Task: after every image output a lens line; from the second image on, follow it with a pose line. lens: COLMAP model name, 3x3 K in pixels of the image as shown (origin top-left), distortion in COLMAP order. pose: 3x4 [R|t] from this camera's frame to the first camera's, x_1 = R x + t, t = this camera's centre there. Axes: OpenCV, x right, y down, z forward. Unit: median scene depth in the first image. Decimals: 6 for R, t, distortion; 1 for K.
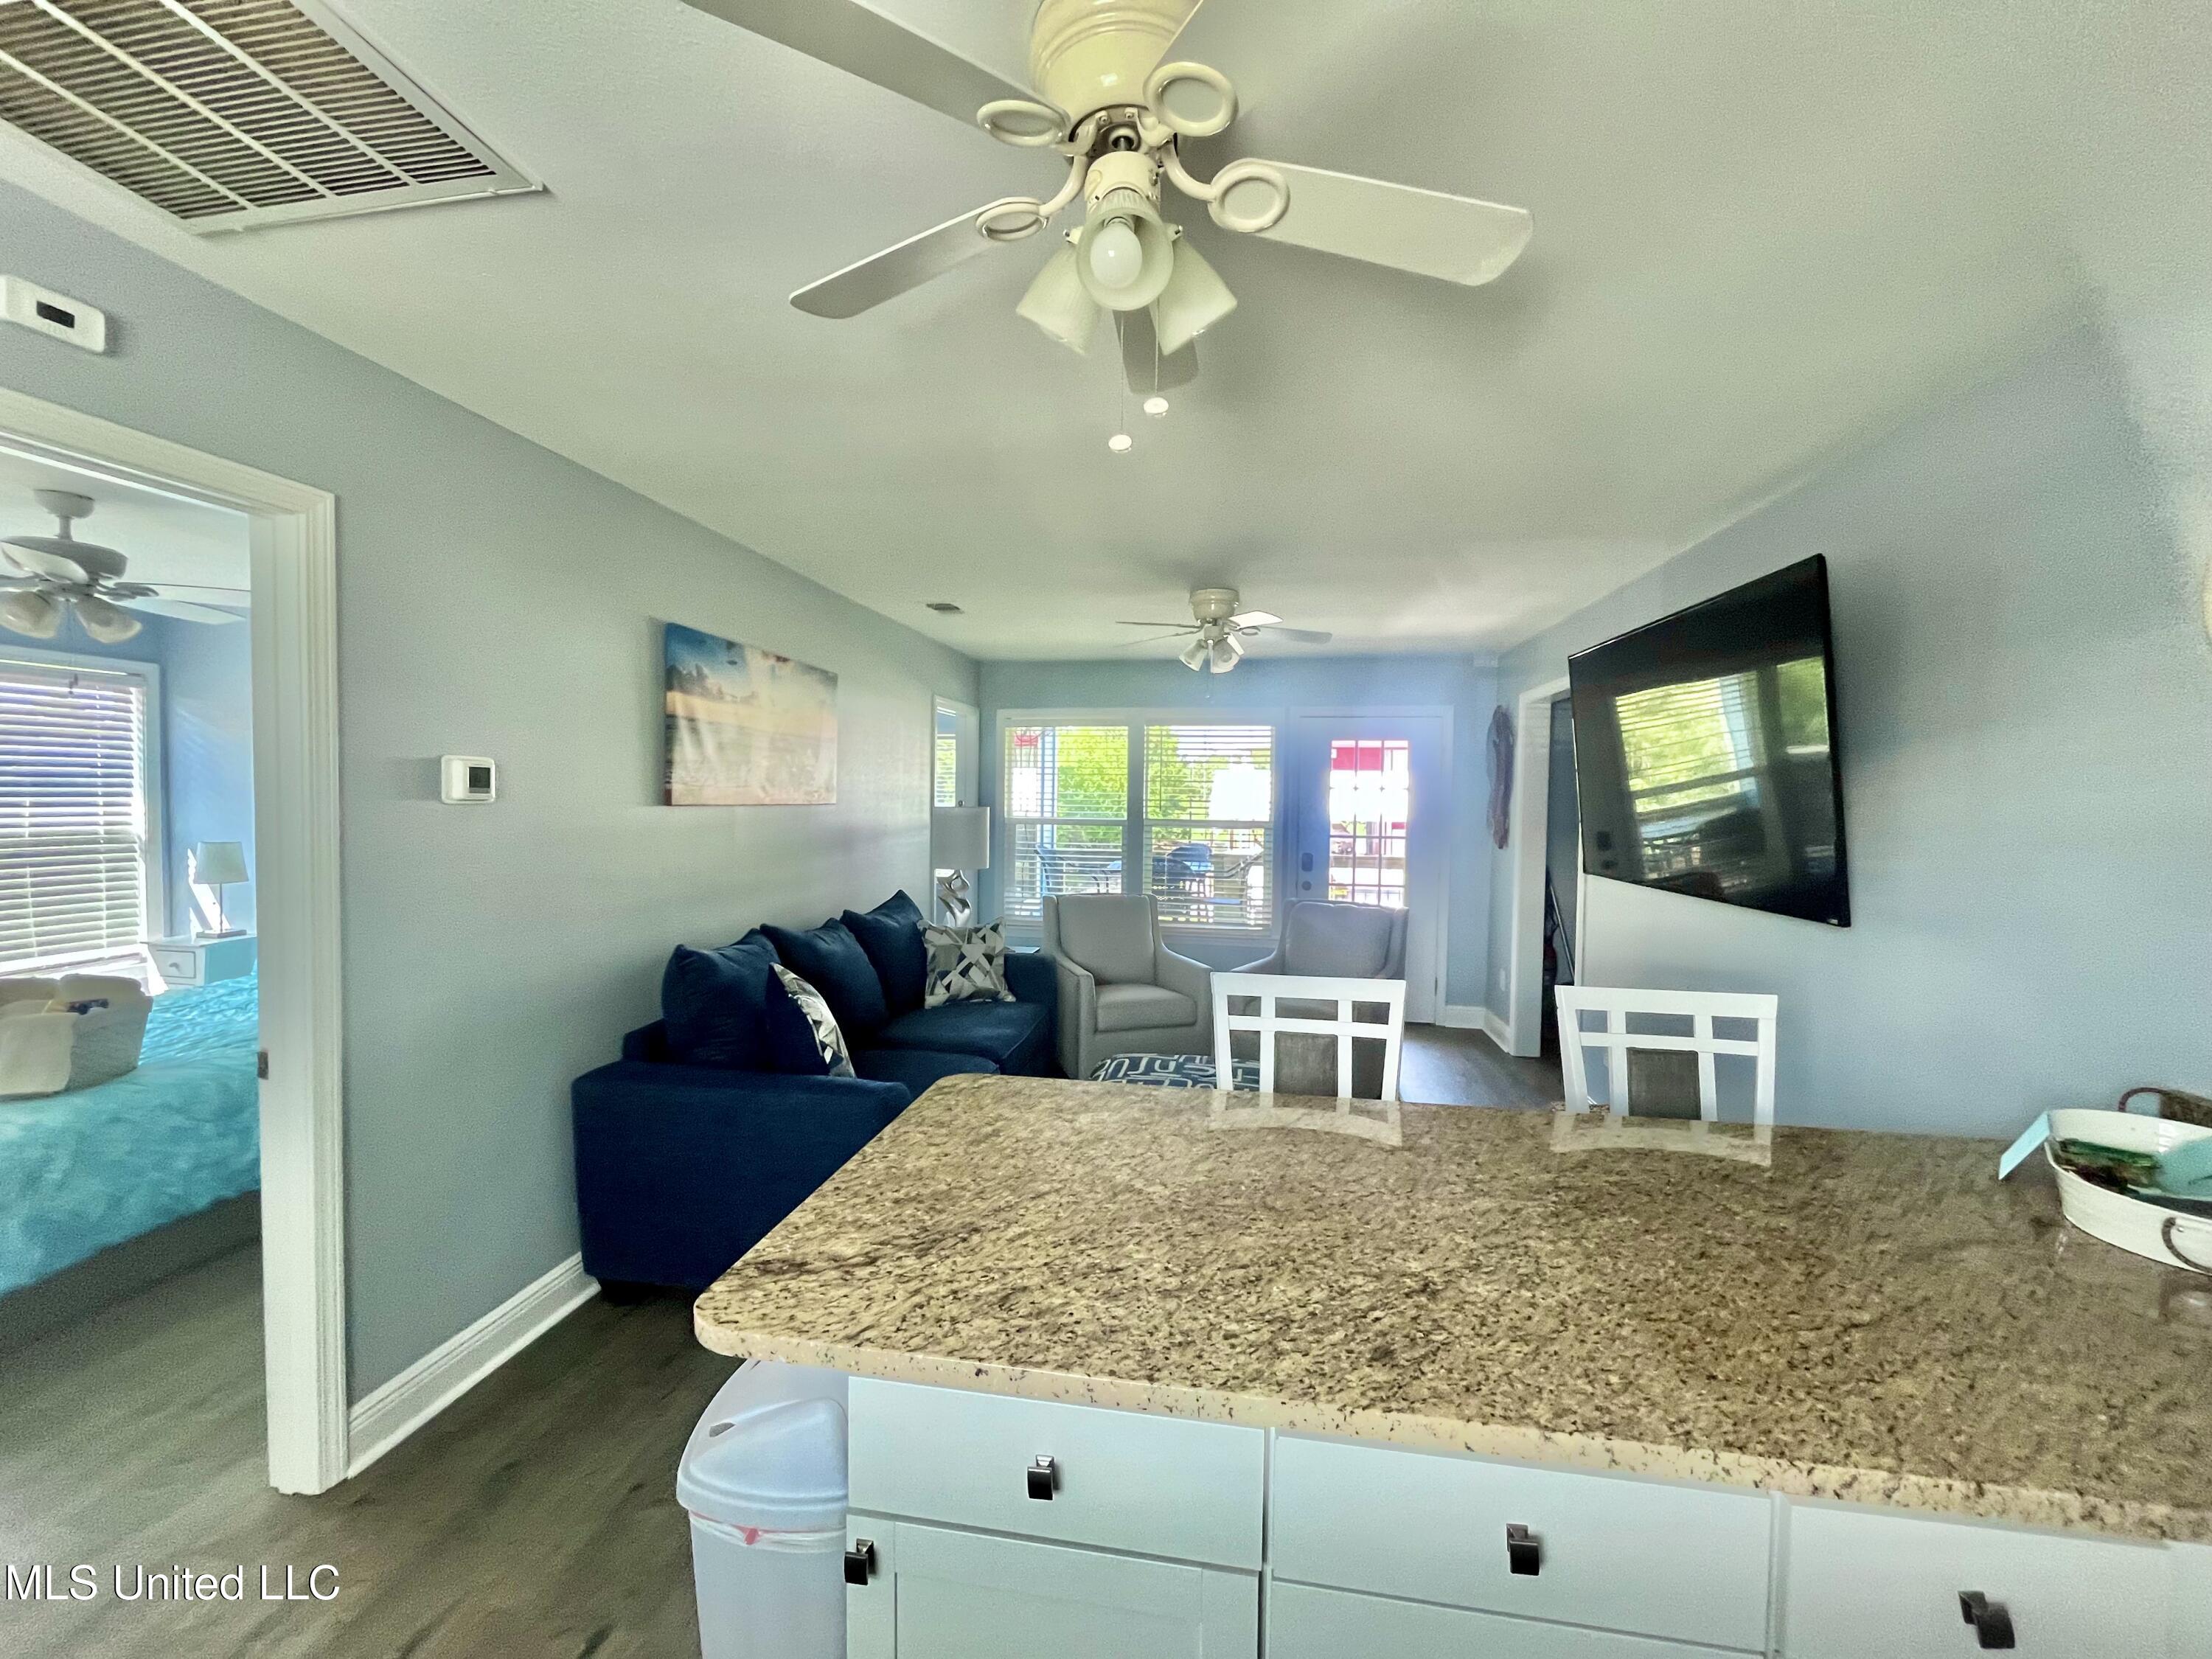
lens RADIAL K [[895.4, 0, 1092.6], [0, 895.4, 834.5], [0, 0, 1]] dist [-0.004732, -0.000578]
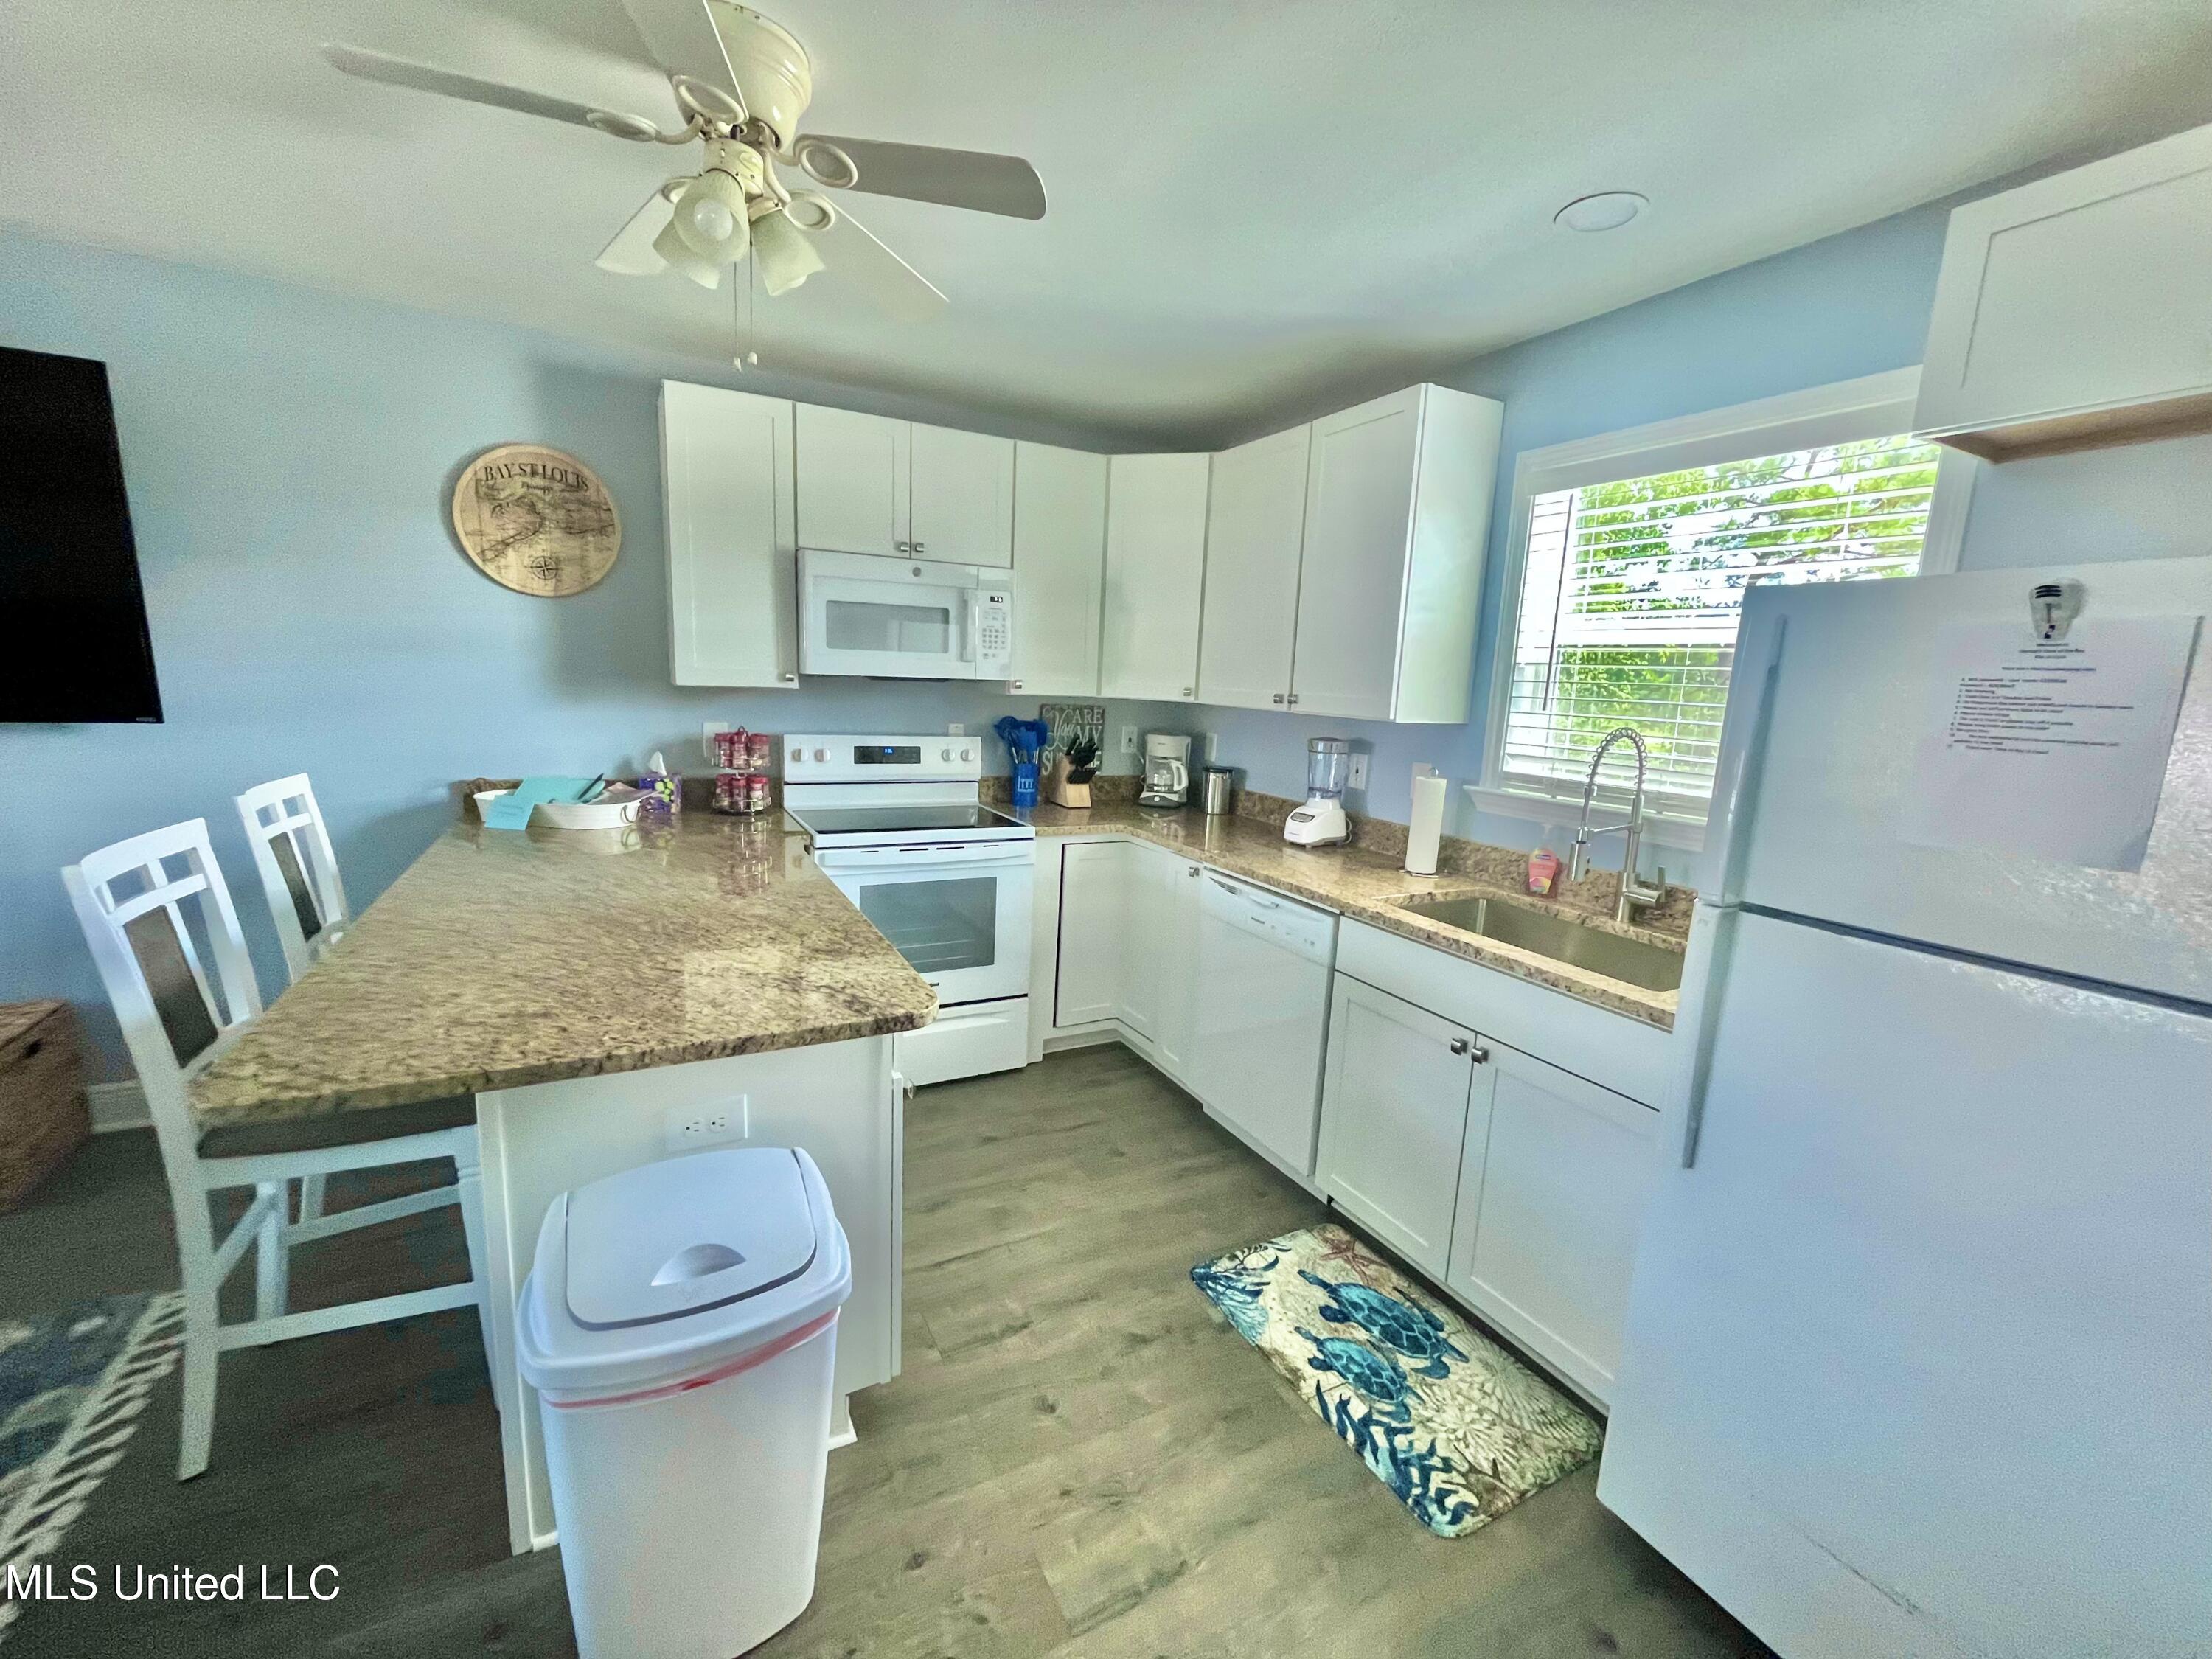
lens RADIAL K [[895.4, 0, 1100.2], [0, 895.4, 826.8], [0, 0, 1]] dist [-0.004732, -0.000578]
pose [[-0.612627, -0.171916, 0.771449, -1.361995], [-0.020908, 0.979241, 0.201619, -0.031351], [-0.790096, 0.107388, -0.603504, 1.328113]]
